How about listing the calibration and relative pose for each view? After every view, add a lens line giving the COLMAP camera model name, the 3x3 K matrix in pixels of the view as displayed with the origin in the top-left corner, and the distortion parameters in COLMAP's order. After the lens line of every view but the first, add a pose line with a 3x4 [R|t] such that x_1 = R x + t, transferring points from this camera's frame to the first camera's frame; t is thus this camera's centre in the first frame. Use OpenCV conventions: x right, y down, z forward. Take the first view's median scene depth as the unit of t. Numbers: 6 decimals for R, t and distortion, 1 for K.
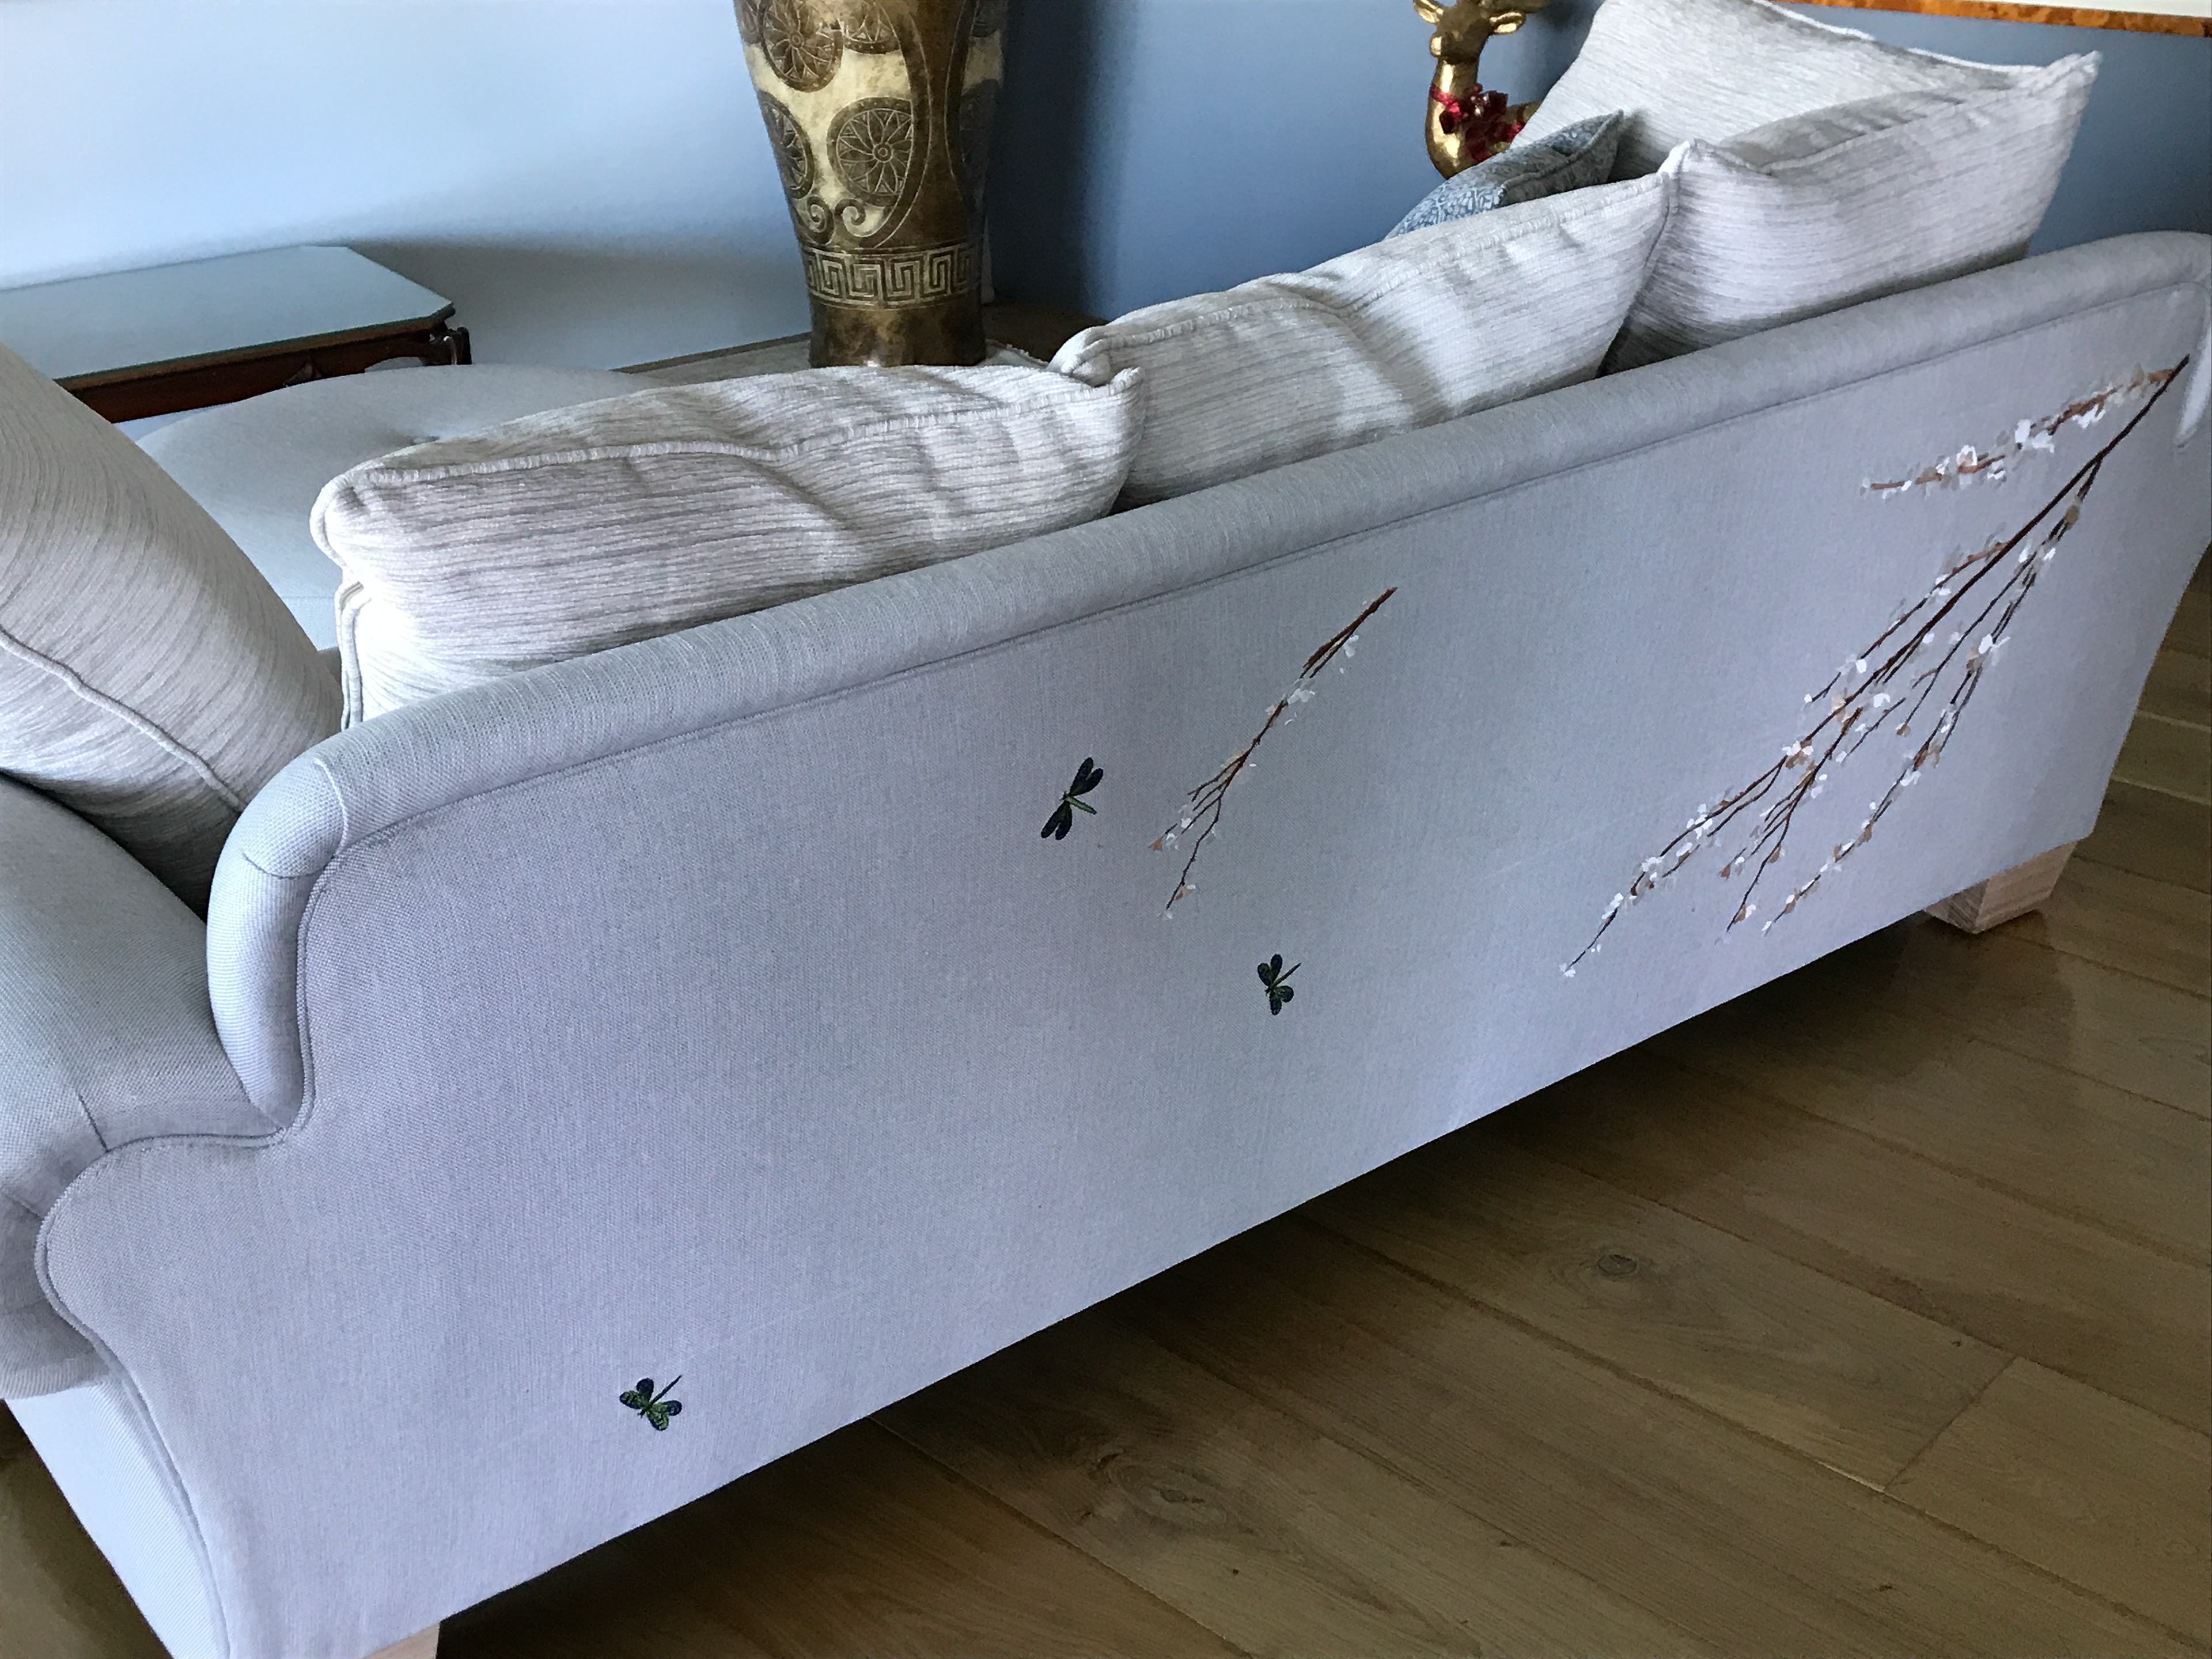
lens RADIAL K [[2660.3, 0, 1102.1], [0, 2660.3, 814.2], [0, 0, 1]] dist [0.056942, 0.000000]
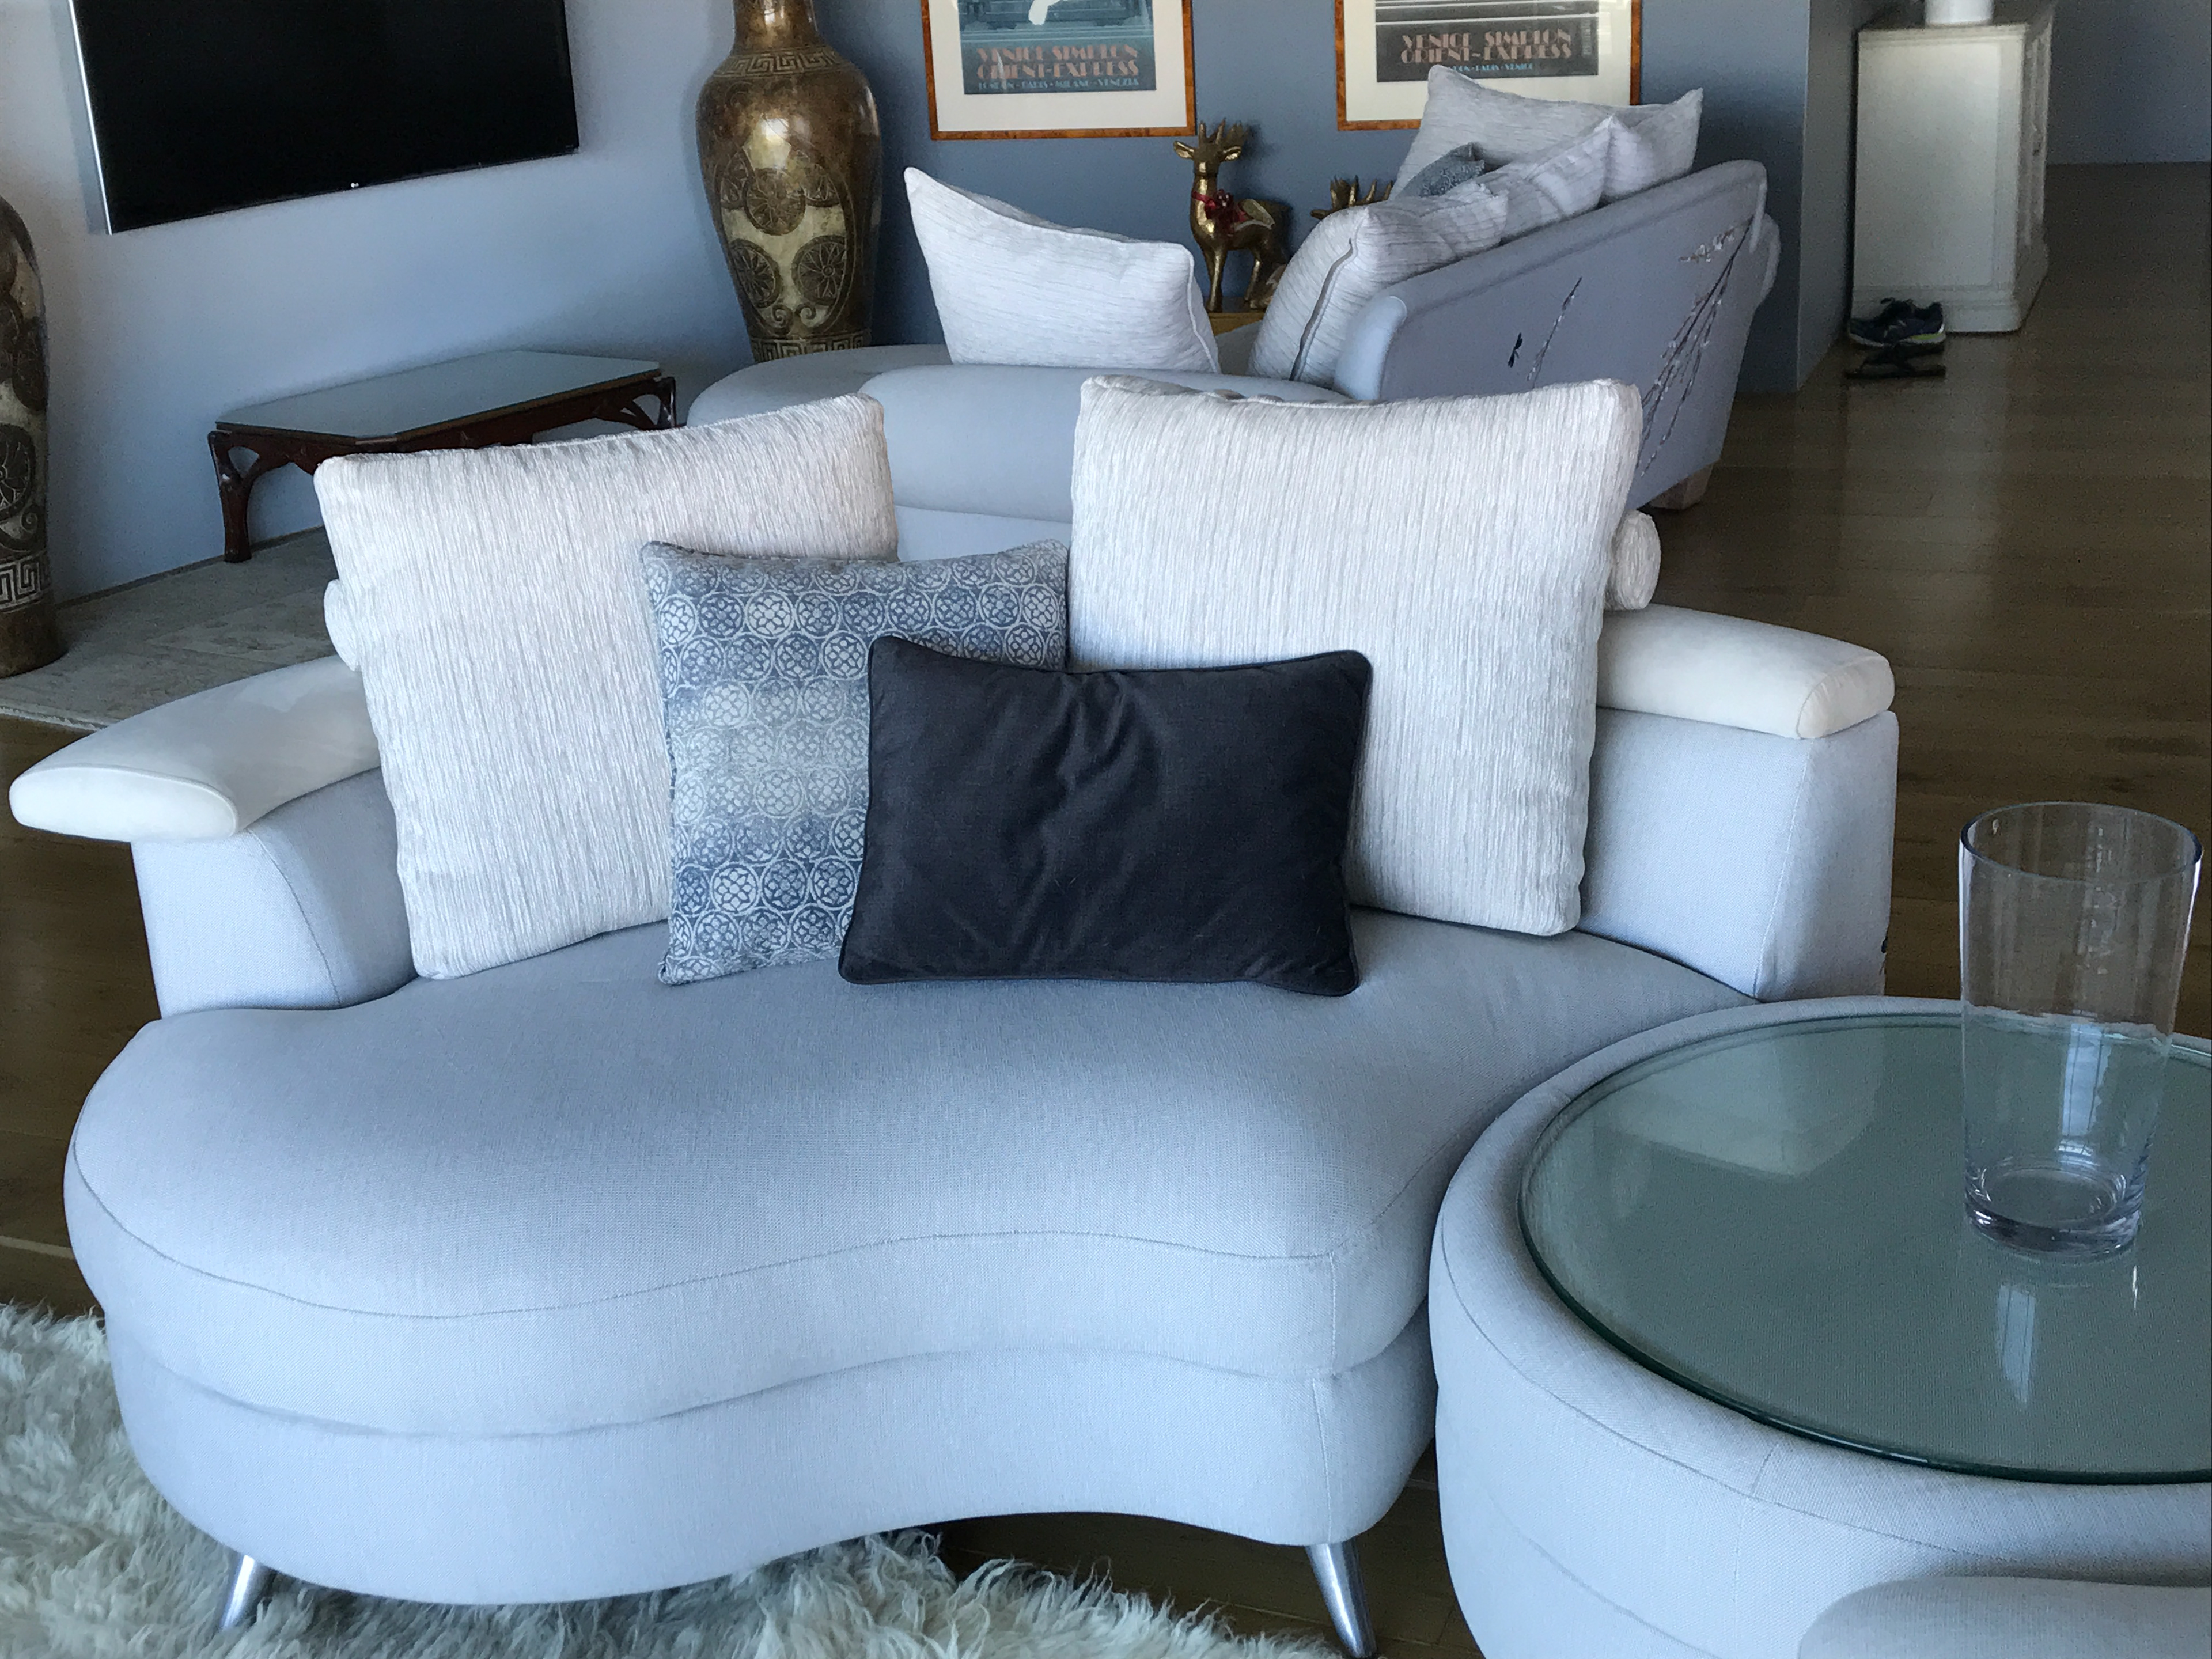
lens RADIAL K [[2660.3, 0, 1108.7], [0, 2660.3, 839.1], [0, 0, 1]] dist [0.056942, 0.000000]
pose [[0.928504, -0.147127, 0.340931, -0.518218], [0.181152, 0.980959, -0.070026, 0.221901], [-0.324137, 0.126780, 0.937477, -0.486036]]
